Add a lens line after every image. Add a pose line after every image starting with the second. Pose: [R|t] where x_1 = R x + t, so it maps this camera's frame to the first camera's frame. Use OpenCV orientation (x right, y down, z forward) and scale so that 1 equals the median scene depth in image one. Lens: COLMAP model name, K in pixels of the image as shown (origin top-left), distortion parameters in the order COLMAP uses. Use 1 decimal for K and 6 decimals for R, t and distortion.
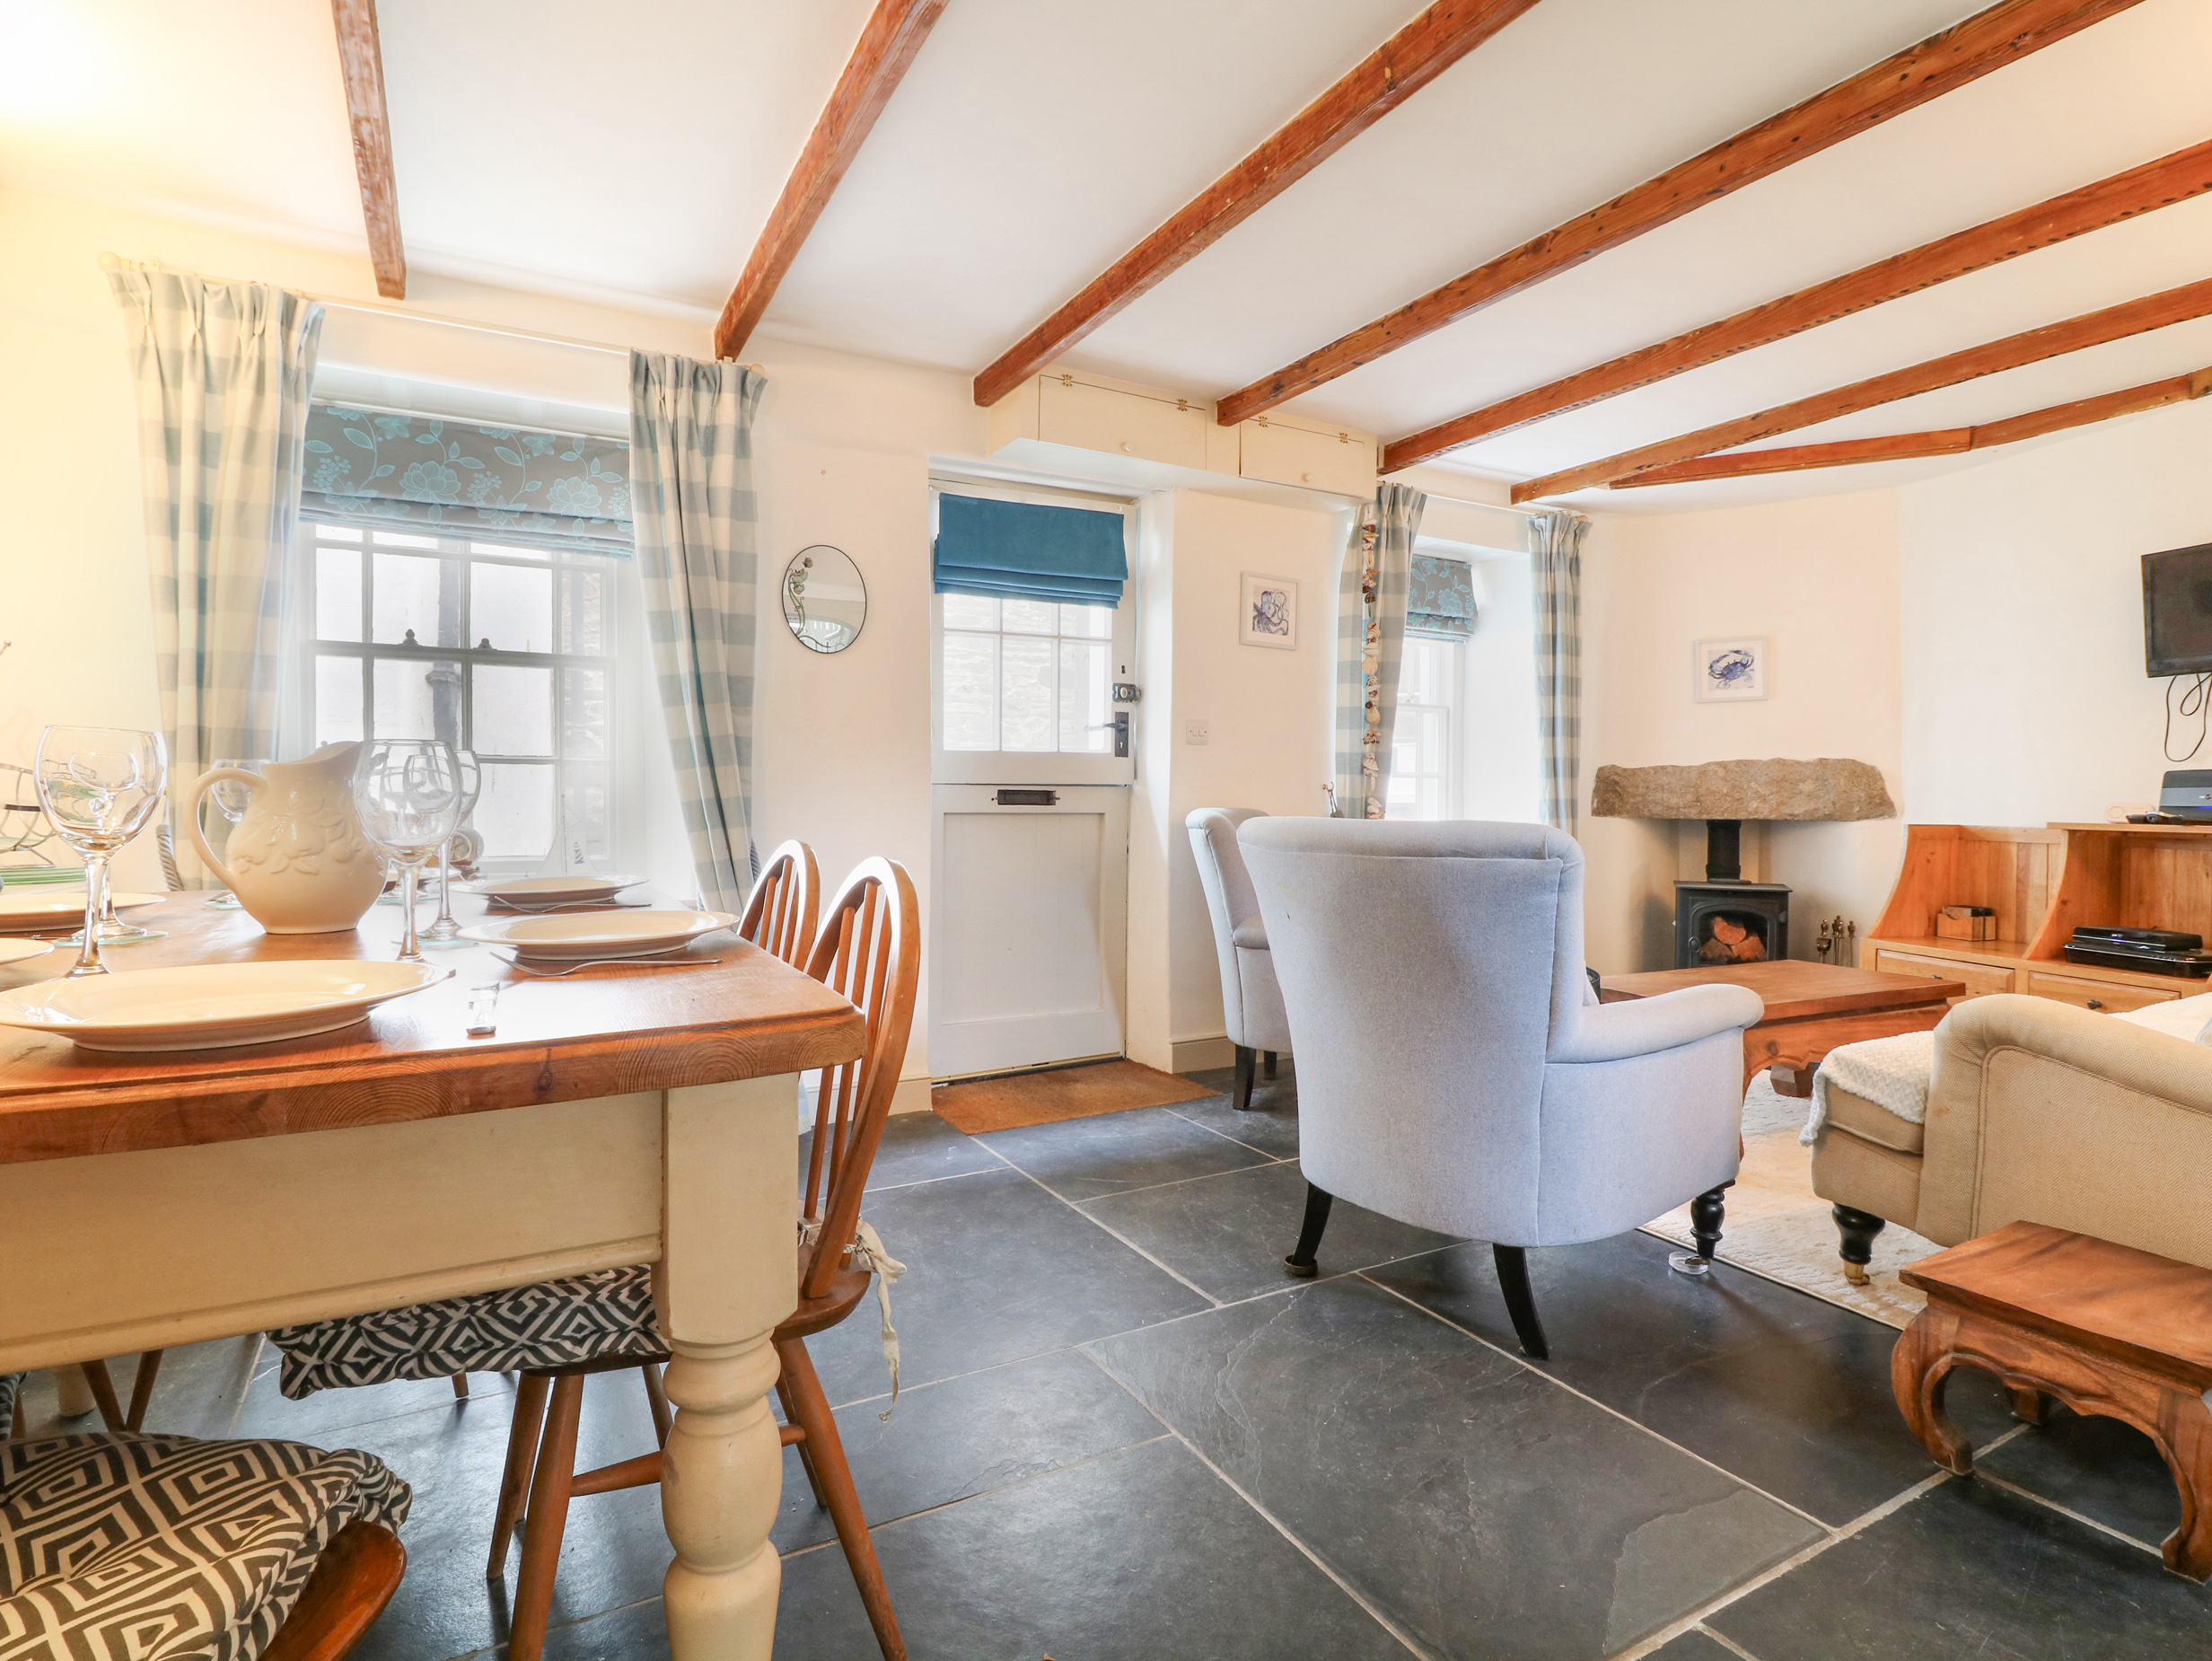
lens RADIAL K [[1165.1, 0, 1105.7], [0, 1165.1, 802.9], [0, 0, 1]] dist [0.016182, -0.017133]
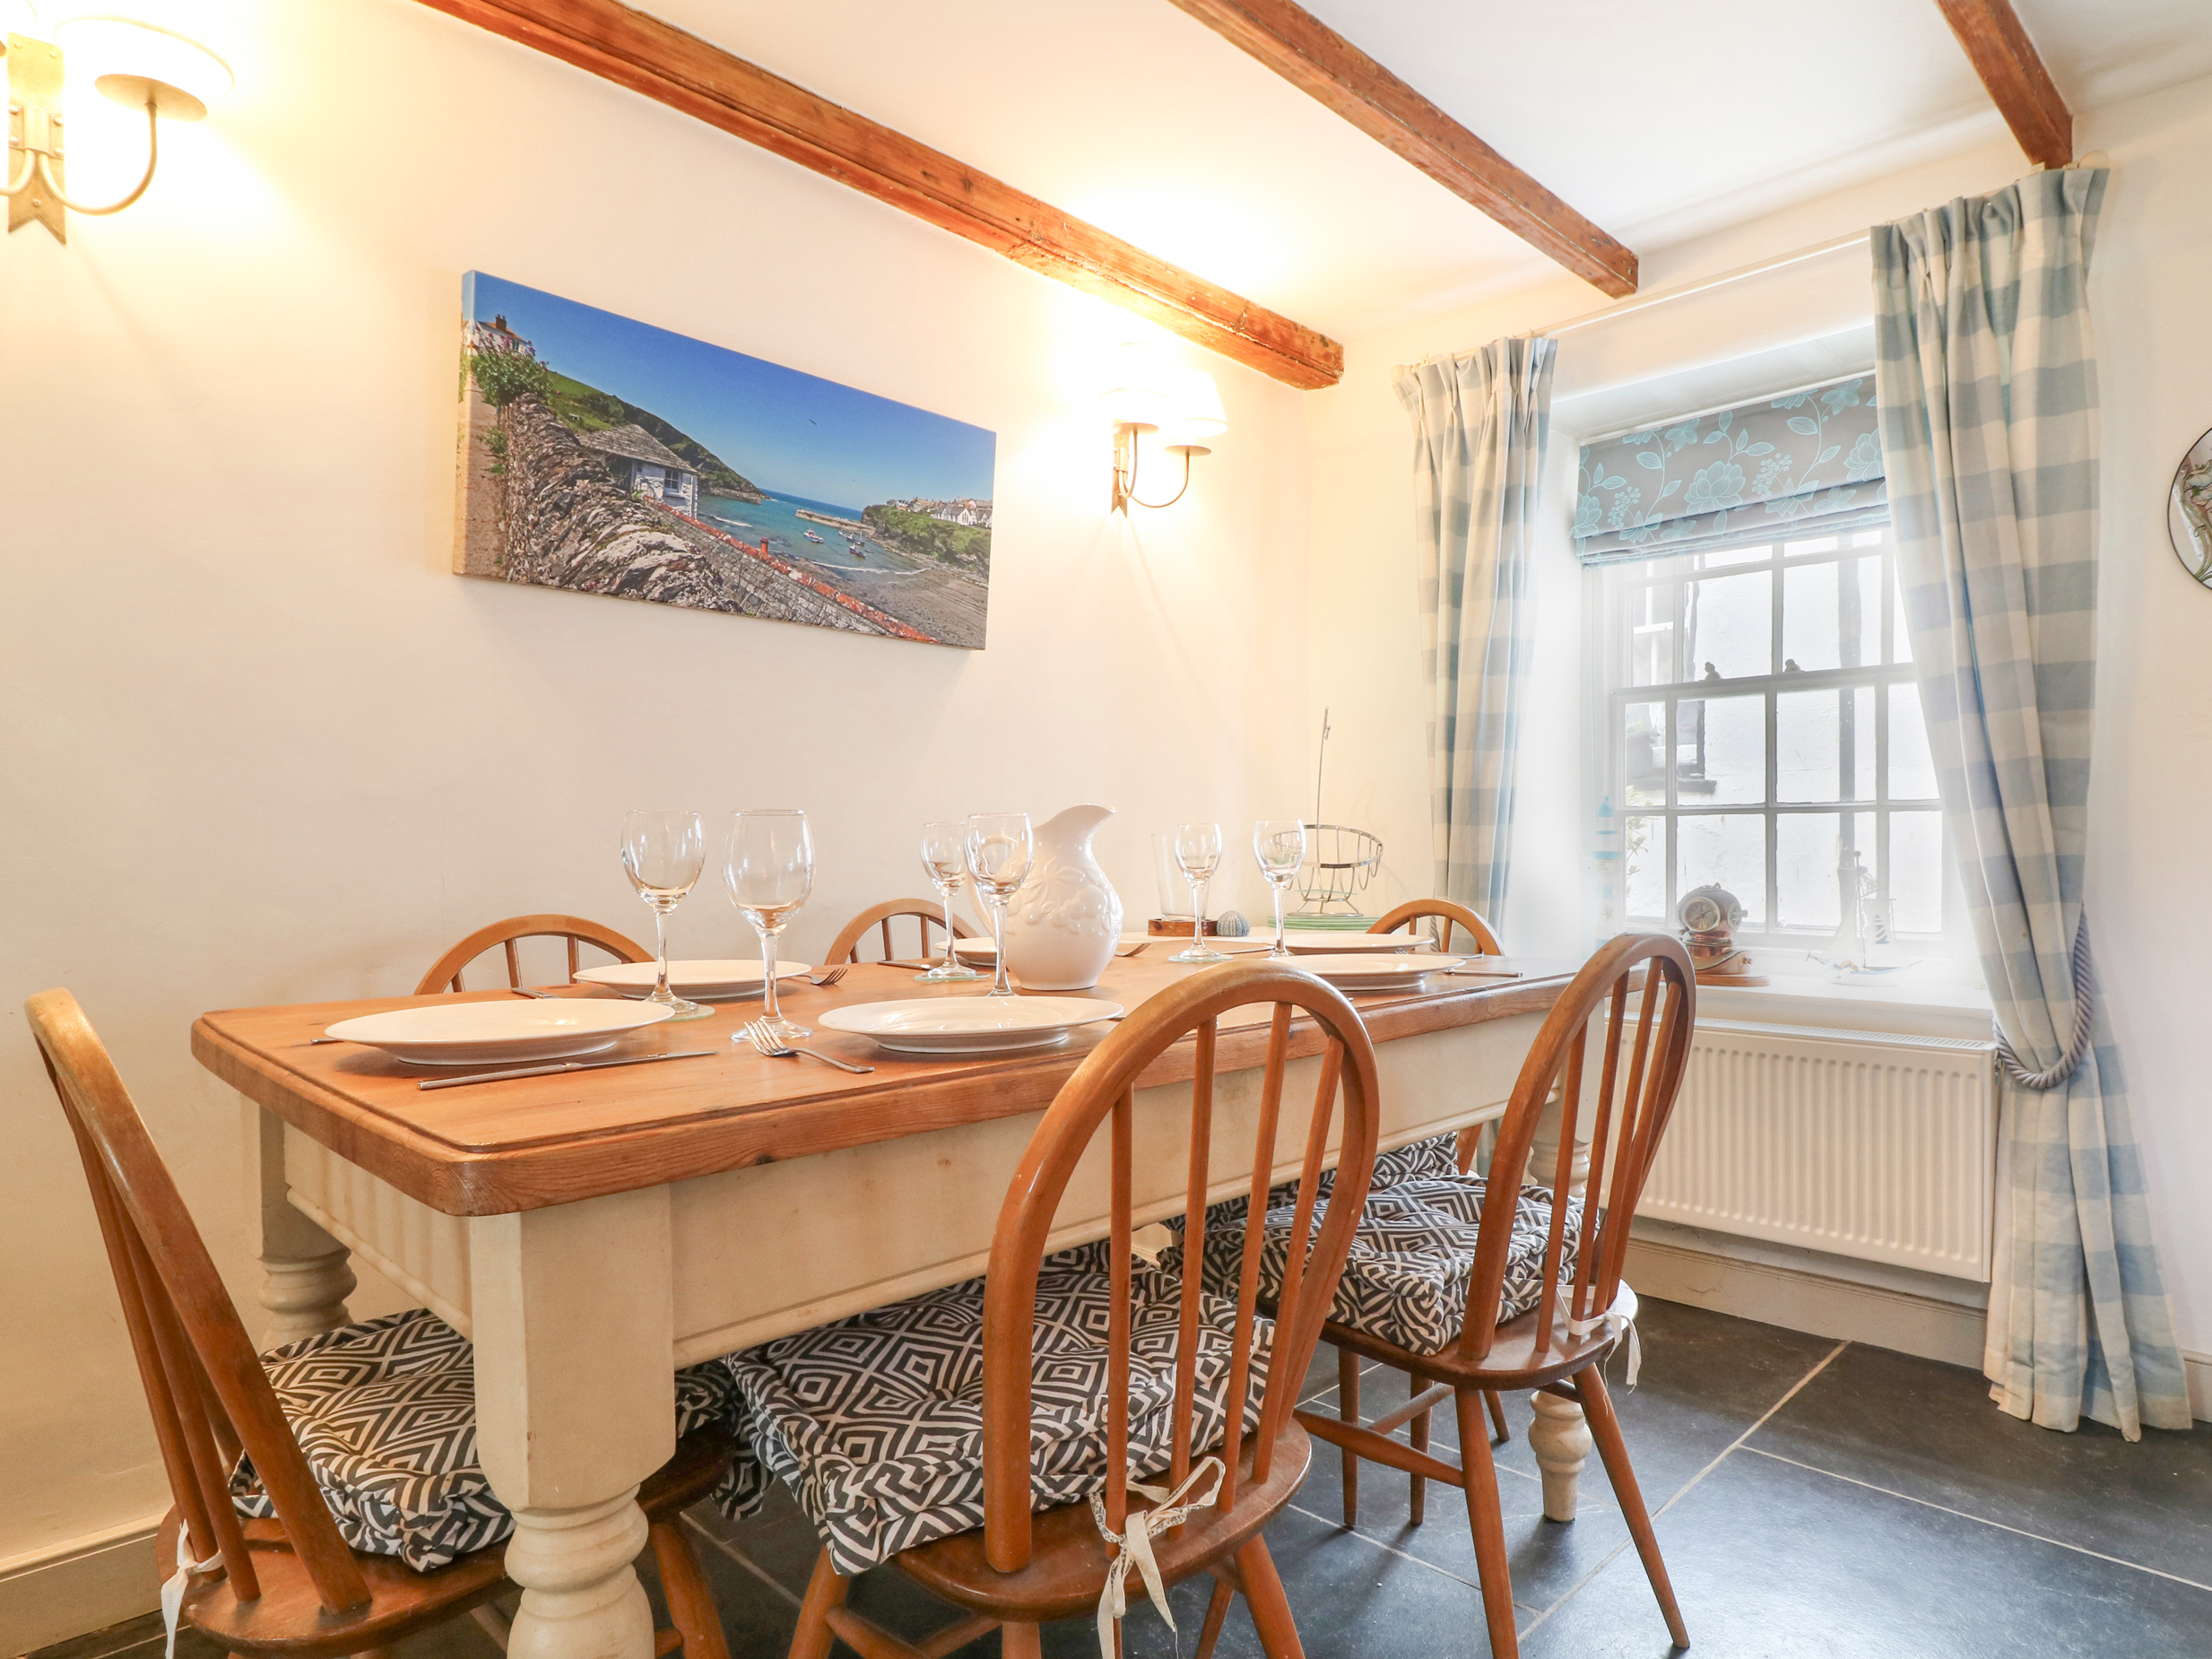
lens RADIAL K [[1301.3, 0, 1112.8], [0, 1301.3, 872.4], [0, 0, 1]] dist [-0.004875, -0.001698]
pose [[0.290863, 0.011304, -0.956698, 0.212802], [-0.001225, 0.999934, 0.011443, -0.002964], [0.956764, -0.002157, 0.290858, 0.313863]]
